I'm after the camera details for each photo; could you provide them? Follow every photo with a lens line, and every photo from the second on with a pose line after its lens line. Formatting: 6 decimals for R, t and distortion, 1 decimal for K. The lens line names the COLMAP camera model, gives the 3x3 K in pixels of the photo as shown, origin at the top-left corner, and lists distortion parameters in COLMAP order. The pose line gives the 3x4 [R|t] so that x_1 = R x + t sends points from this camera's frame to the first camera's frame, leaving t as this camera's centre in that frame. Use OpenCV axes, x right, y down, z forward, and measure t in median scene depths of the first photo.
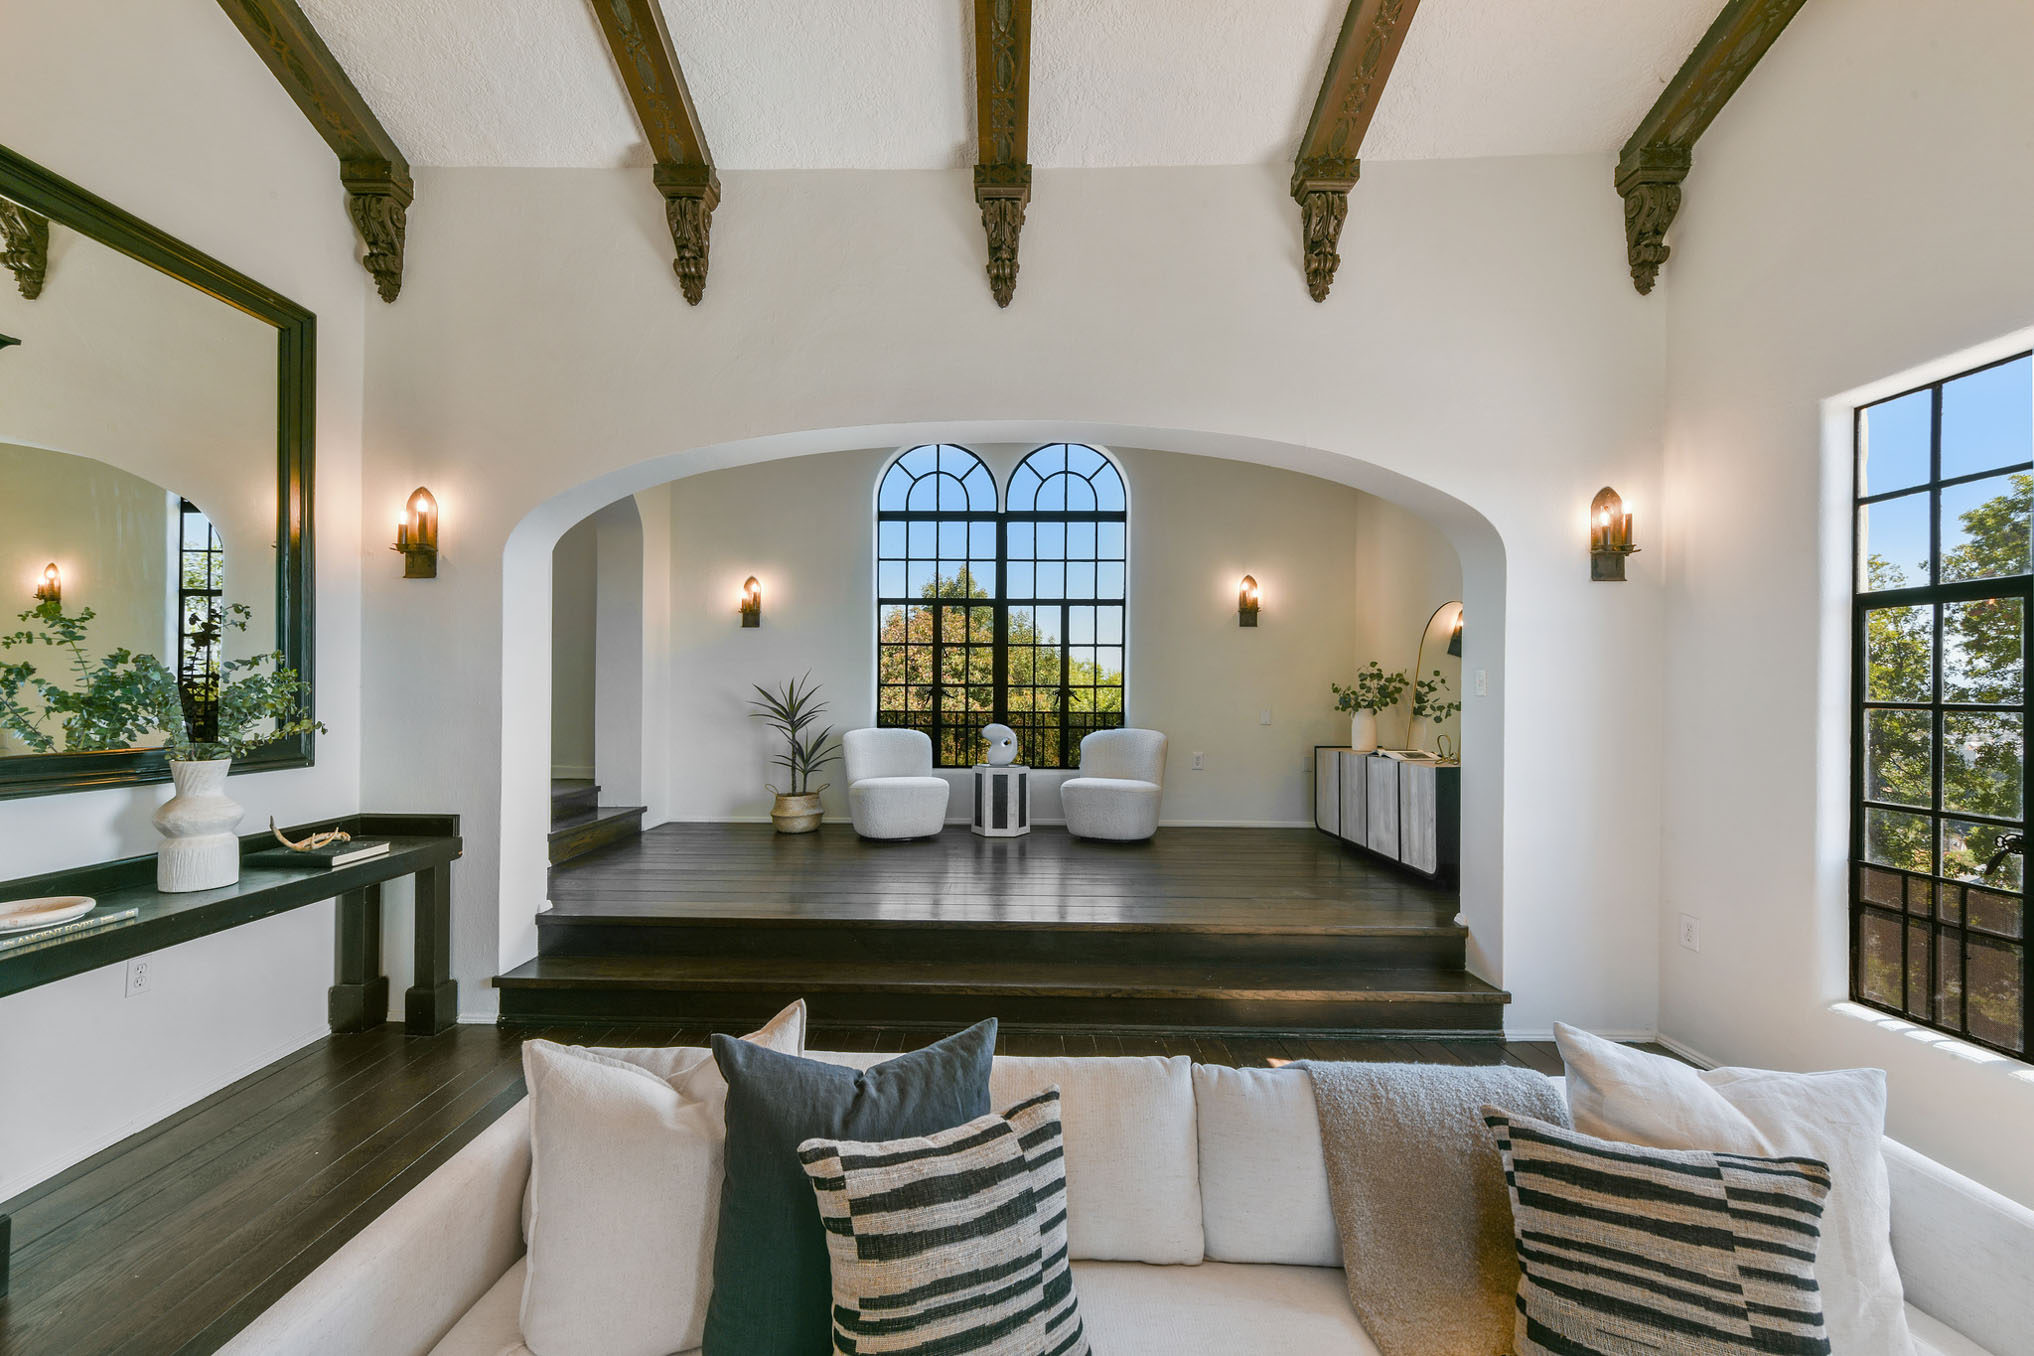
lens RADIAL K [[806.6, 0, 998.5], [0, 806.6, 685.9], [0, 0, 1]] dist [0.000444, 0.000000]
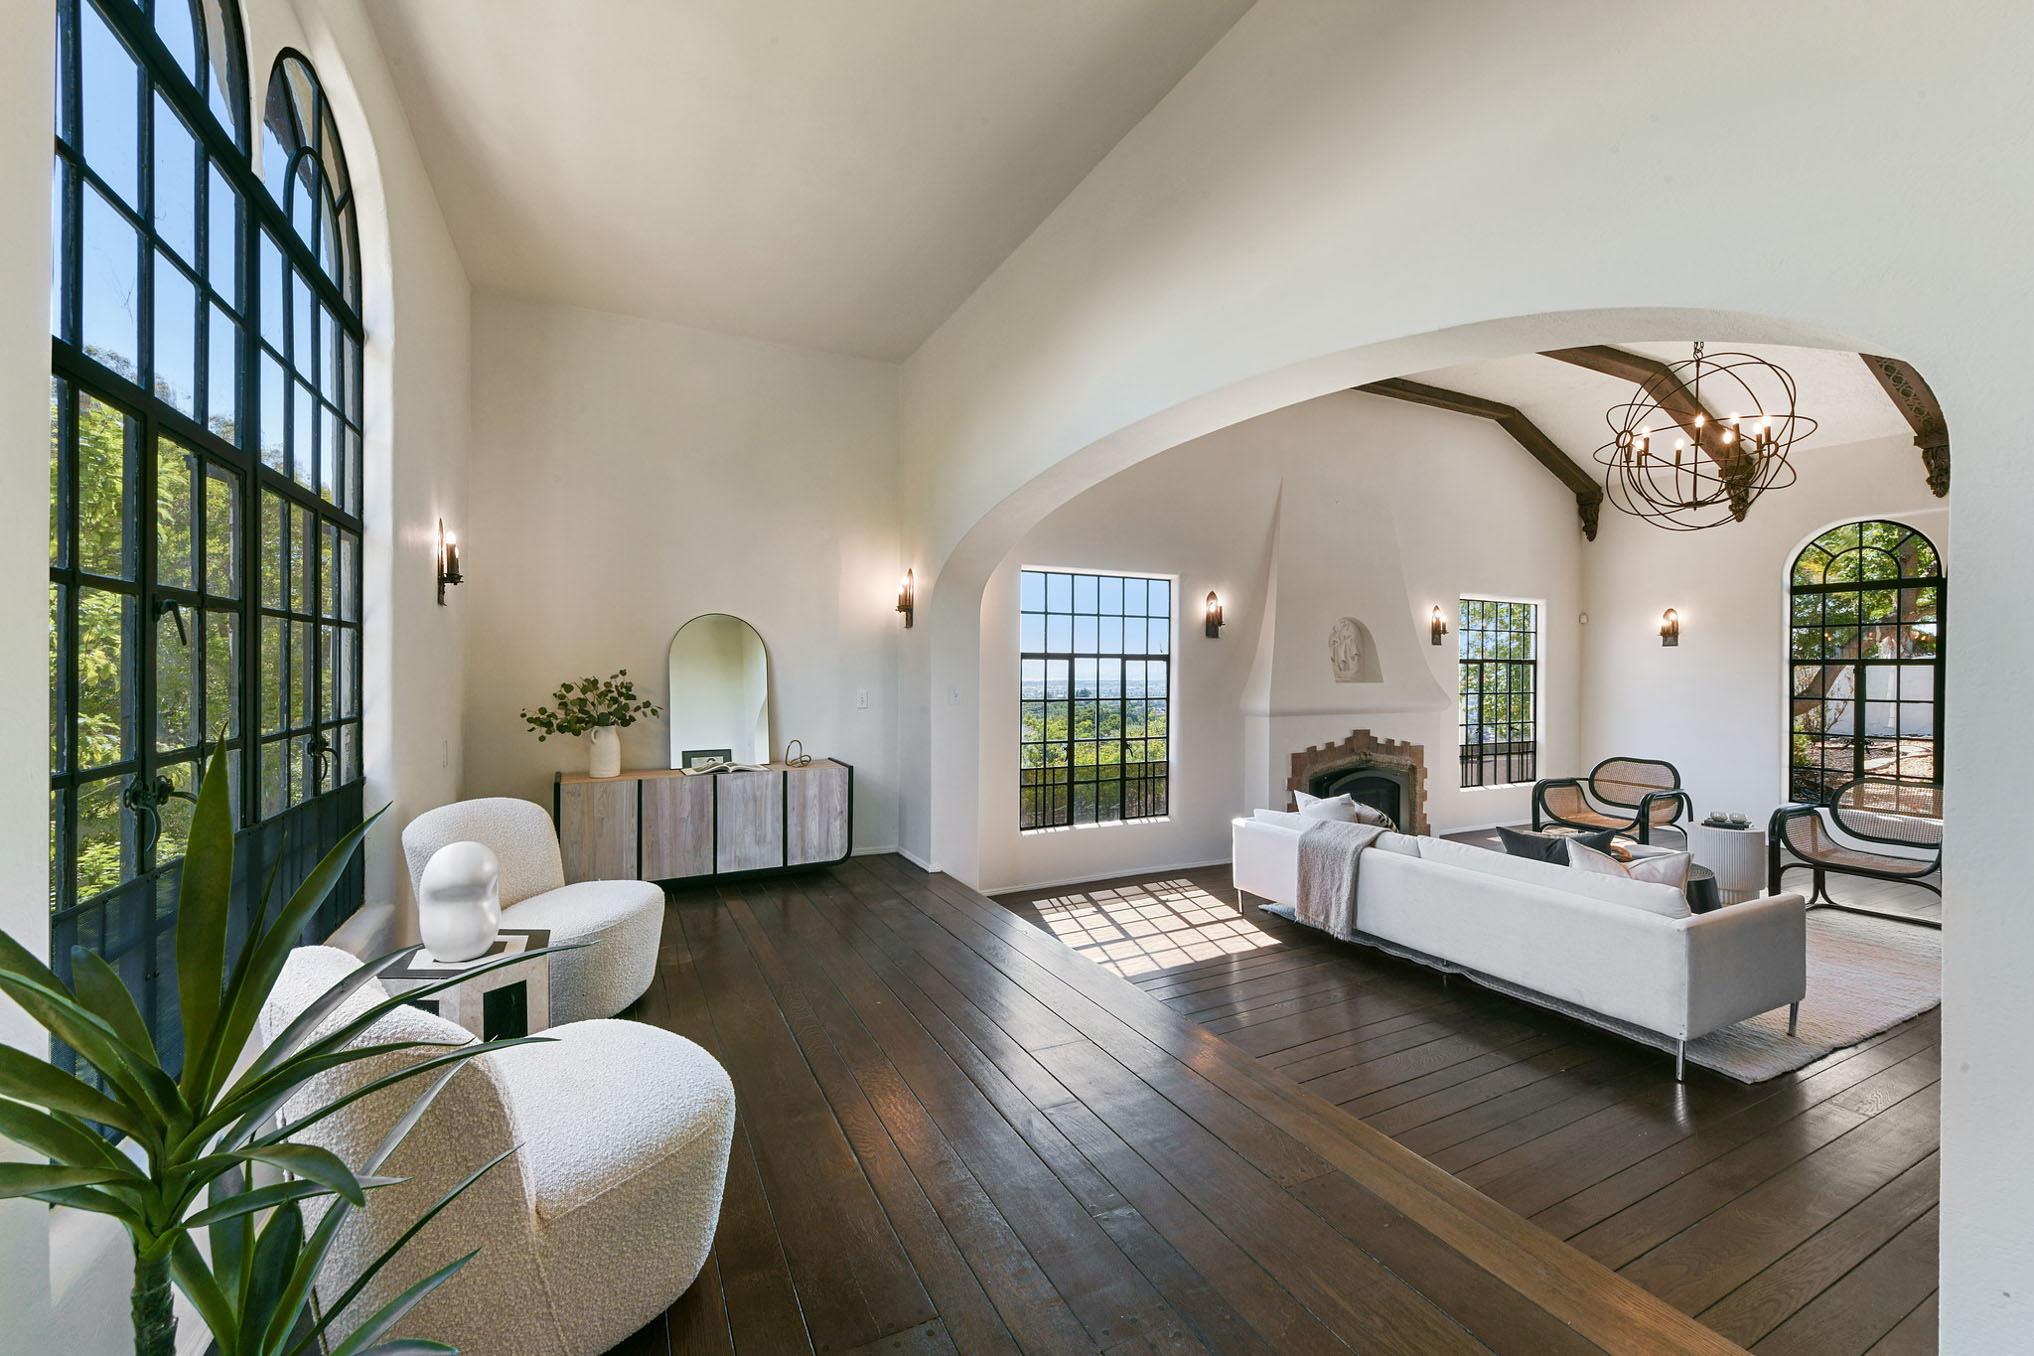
lens RADIAL K [[810.3, 0, 1000.2], [0, 810.3, 672.1], [0, 0, 1]] dist [0.009271, -0.000327]
pose [[-0.448136, -0.015861, 0.893825, -0.474726], [-0.012177, 0.999858, 0.011637, -0.041349], [-0.893883, -0.005669, -0.448265, 1.030465]]
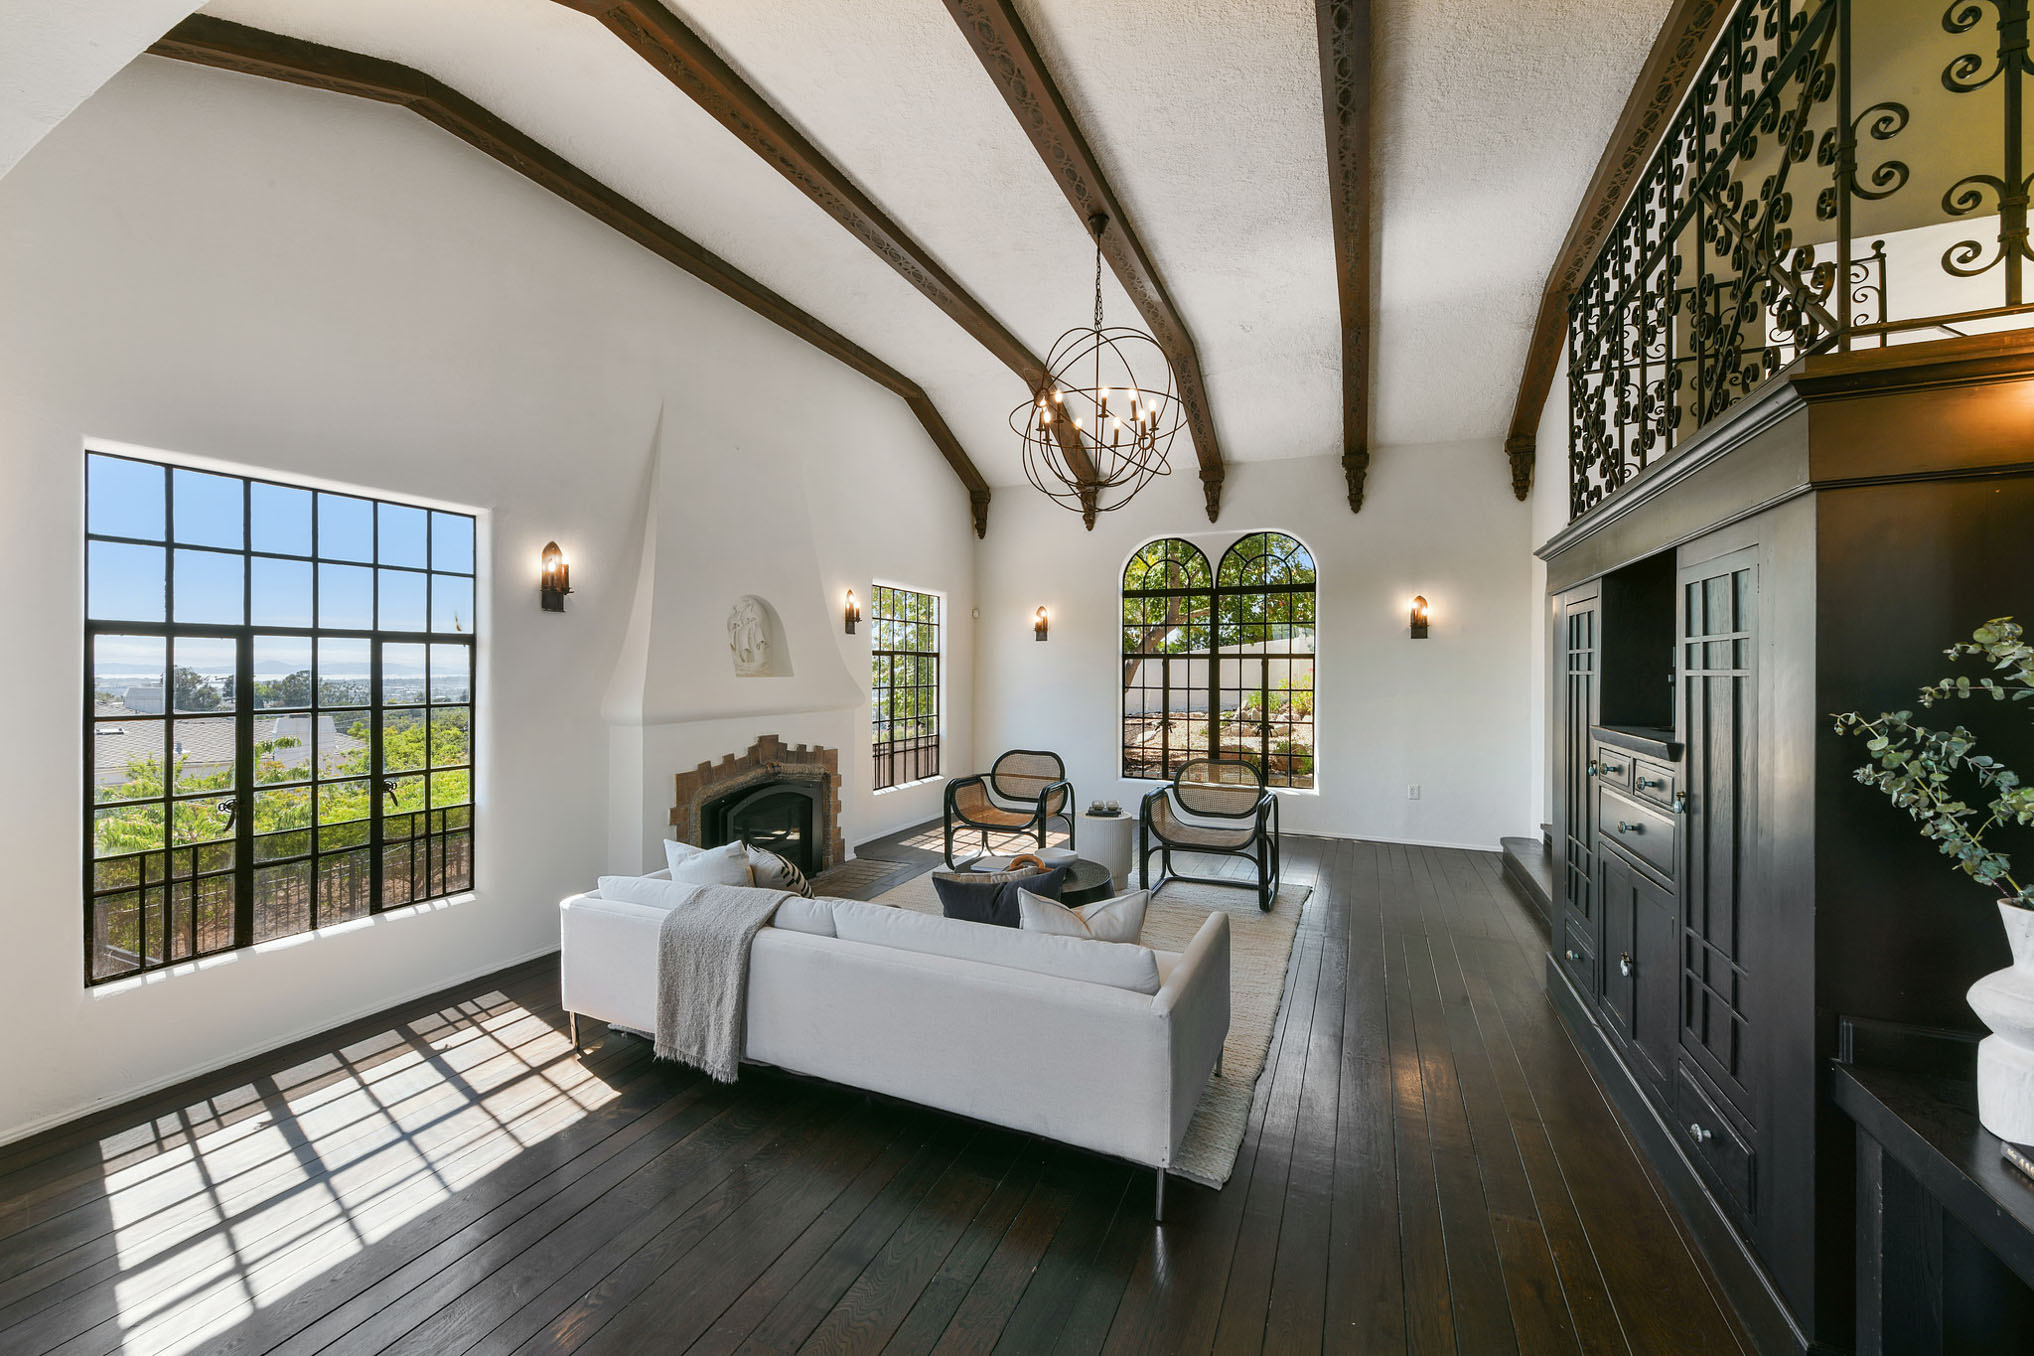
lens RADIAL K [[810.3, 0, 1000.2], [0, 810.3, 672.1], [0, 0, 1]] dist [0.009271, -0.000327]
pose [[-0.910986, -0.017336, 0.412072, -0.266178], [-0.015769, 0.999850, 0.007203, -0.034434], [-0.412135, 0.000064, -0.911123, 0.747066]]
